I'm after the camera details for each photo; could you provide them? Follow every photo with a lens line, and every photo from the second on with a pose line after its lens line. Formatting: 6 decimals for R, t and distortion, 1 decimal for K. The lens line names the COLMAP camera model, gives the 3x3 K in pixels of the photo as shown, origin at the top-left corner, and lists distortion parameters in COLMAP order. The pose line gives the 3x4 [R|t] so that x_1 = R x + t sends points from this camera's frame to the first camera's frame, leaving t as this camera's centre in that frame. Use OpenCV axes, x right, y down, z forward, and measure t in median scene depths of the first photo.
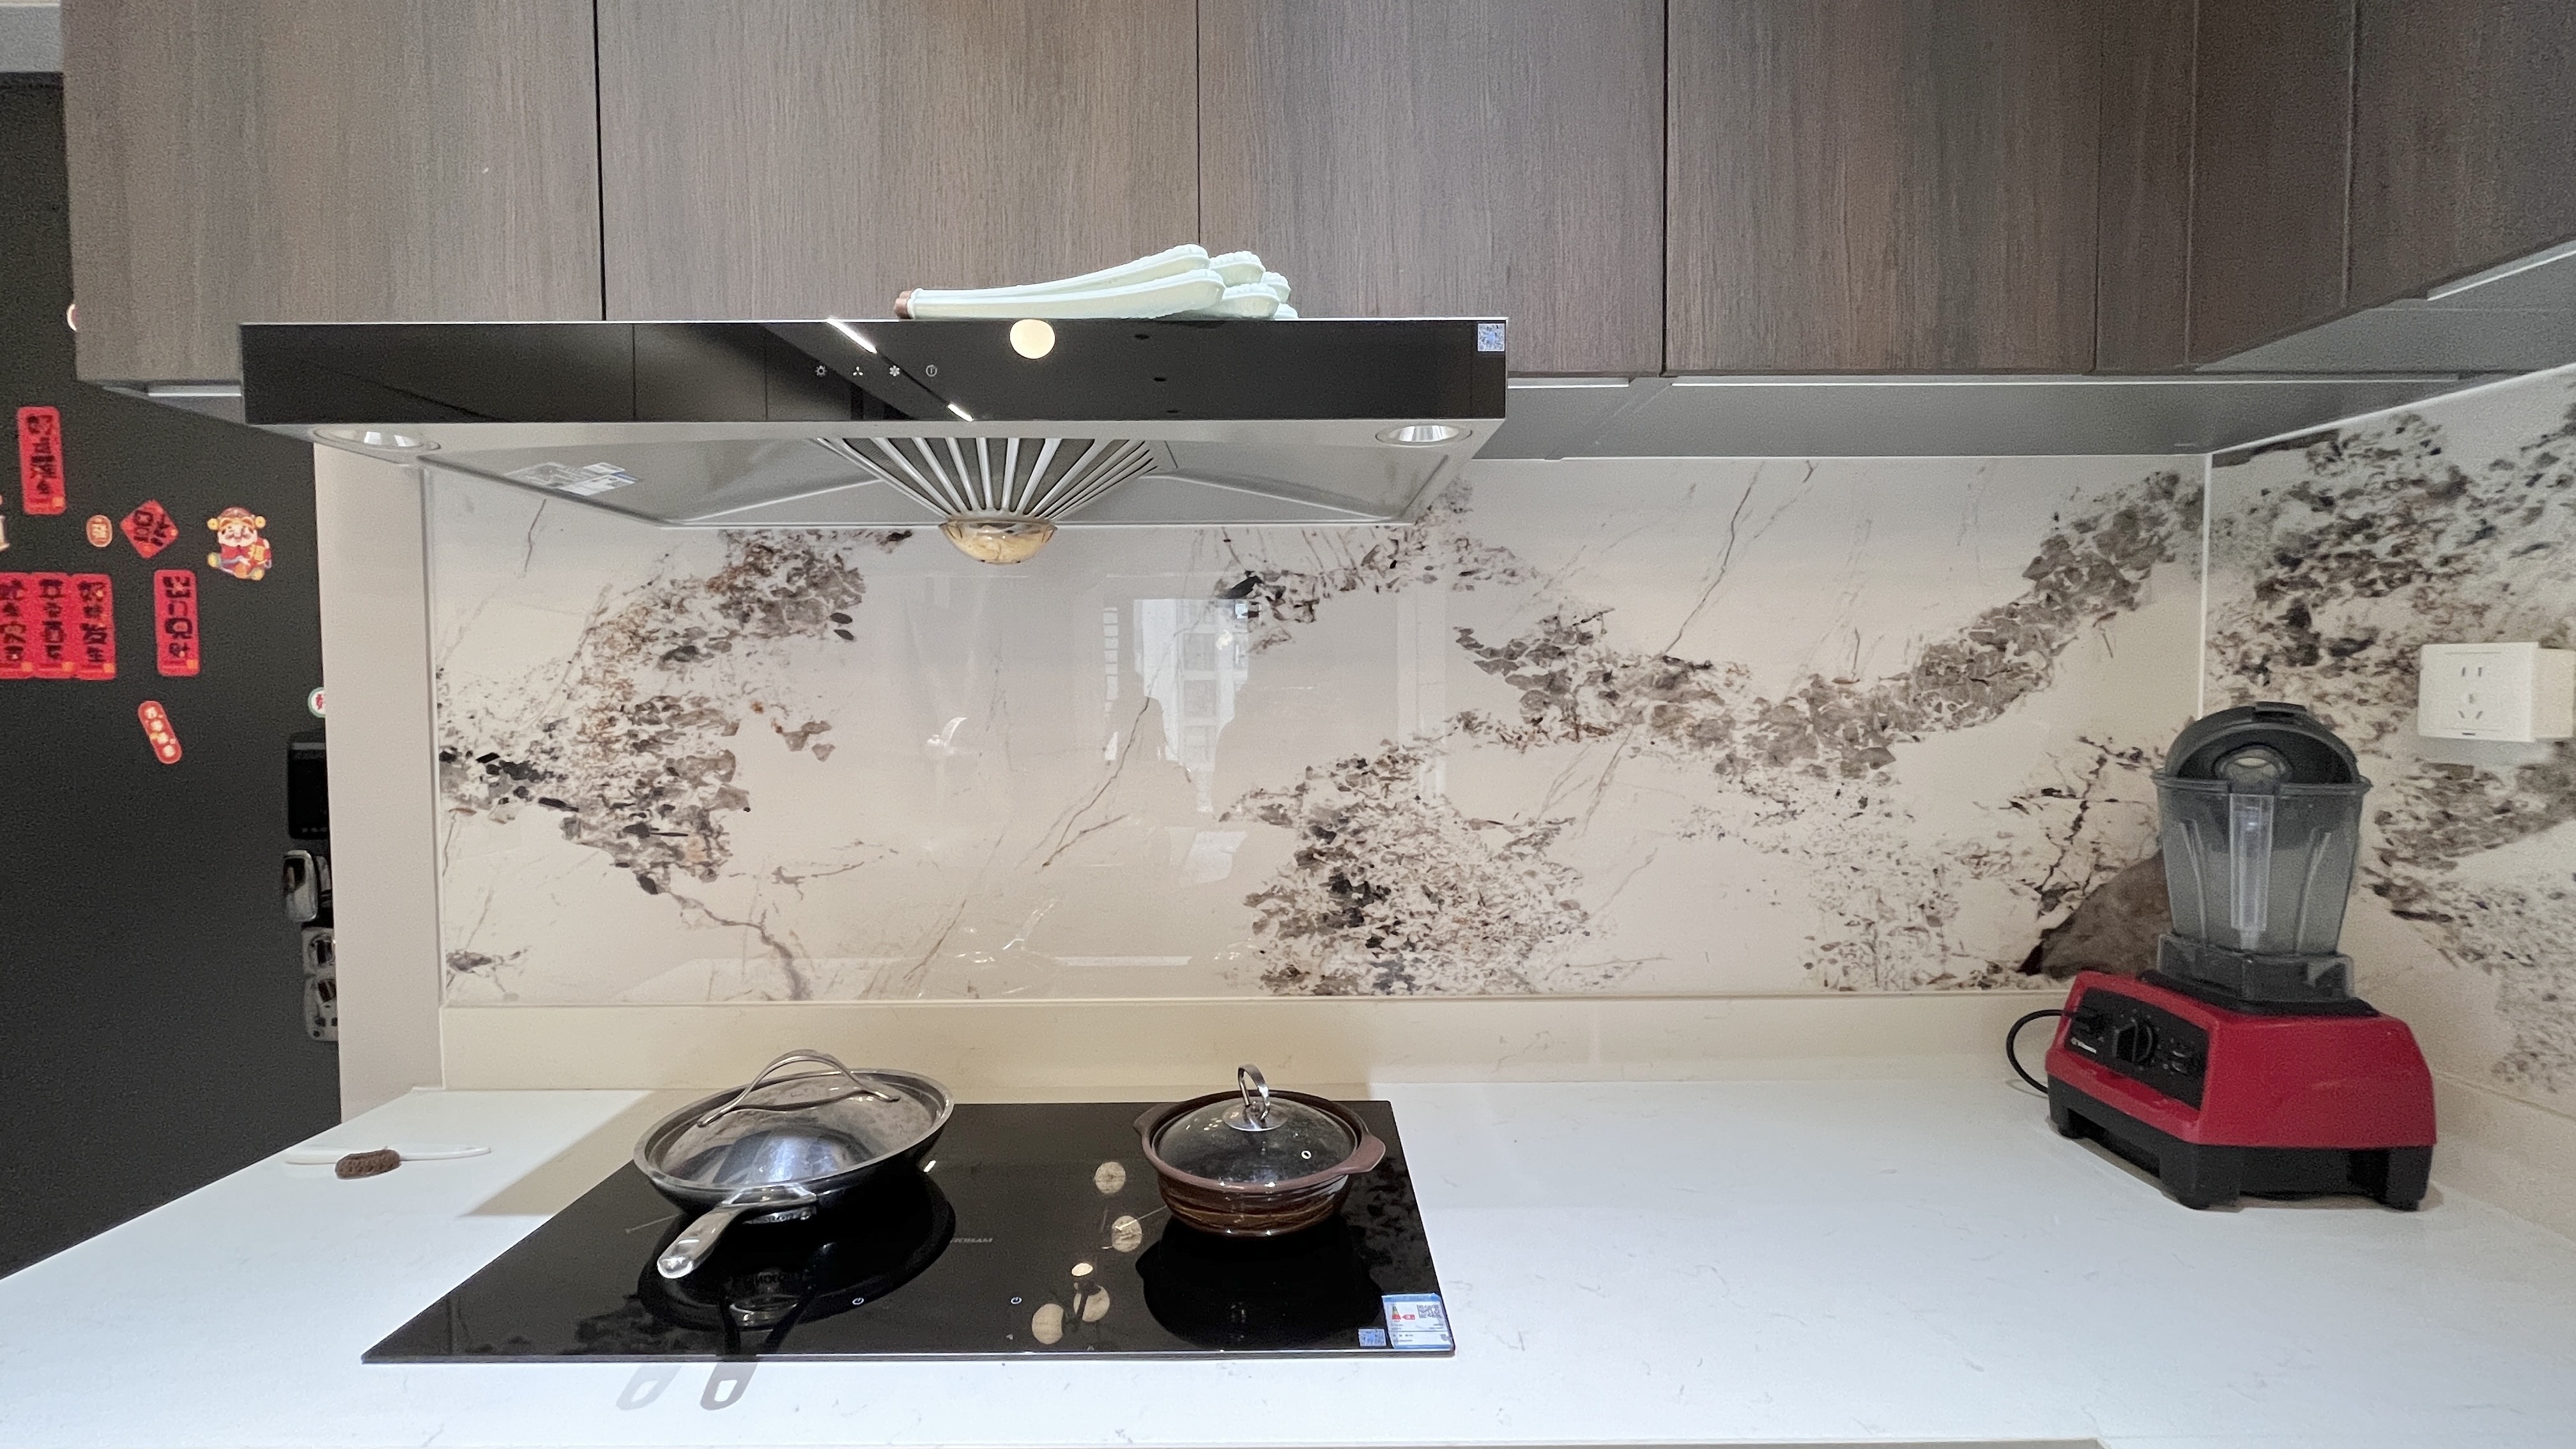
lens RADIAL K [[1038.1, 0, 1288.0], [0, 1038.1, 724.5], [0, 0, 1]] dist [-0.005923, 0.000646]
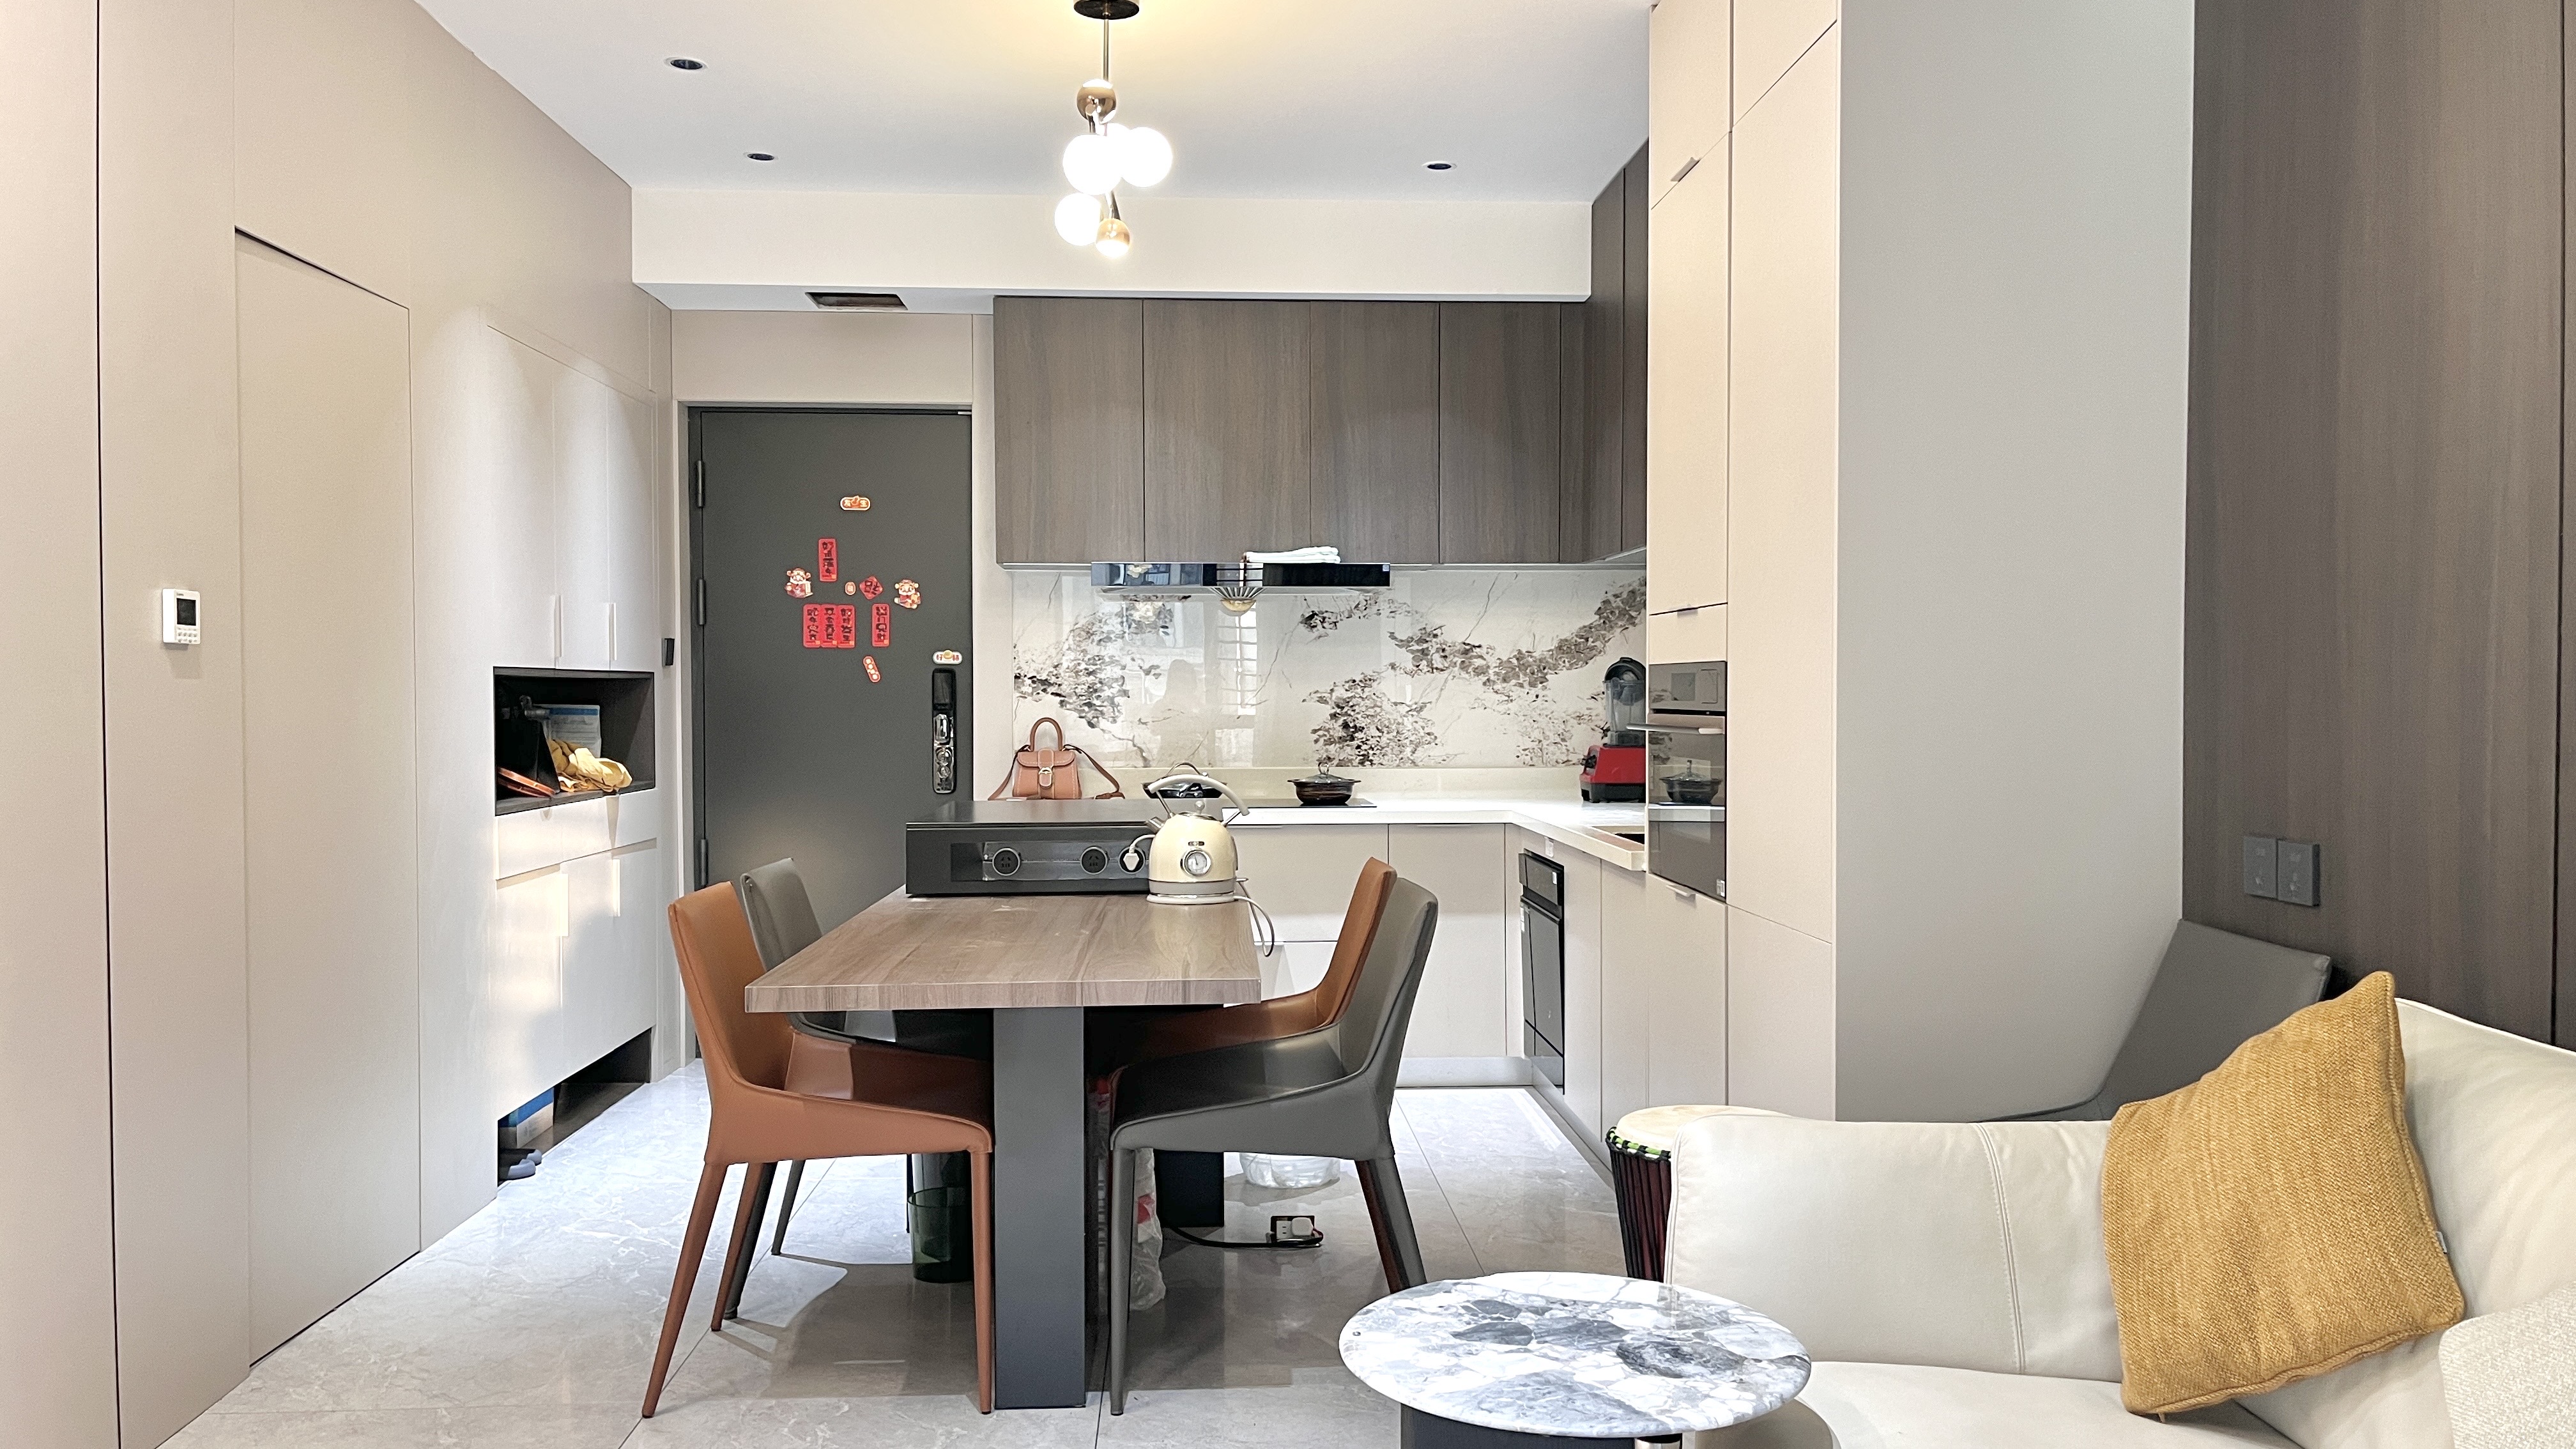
lens RADIAL K [[1933.6, 0, 1288.0], [0, 1933.6, 724.5], [0, 0, 1]] dist [0.004812, 0.000194]
pose [[0.999181, 0.003685, 0.040301, -0.307586], [-0.003267, 0.999940, -0.010433, 0.205601], [-0.040337, 0.010292, 0.999133, -4.080707]]
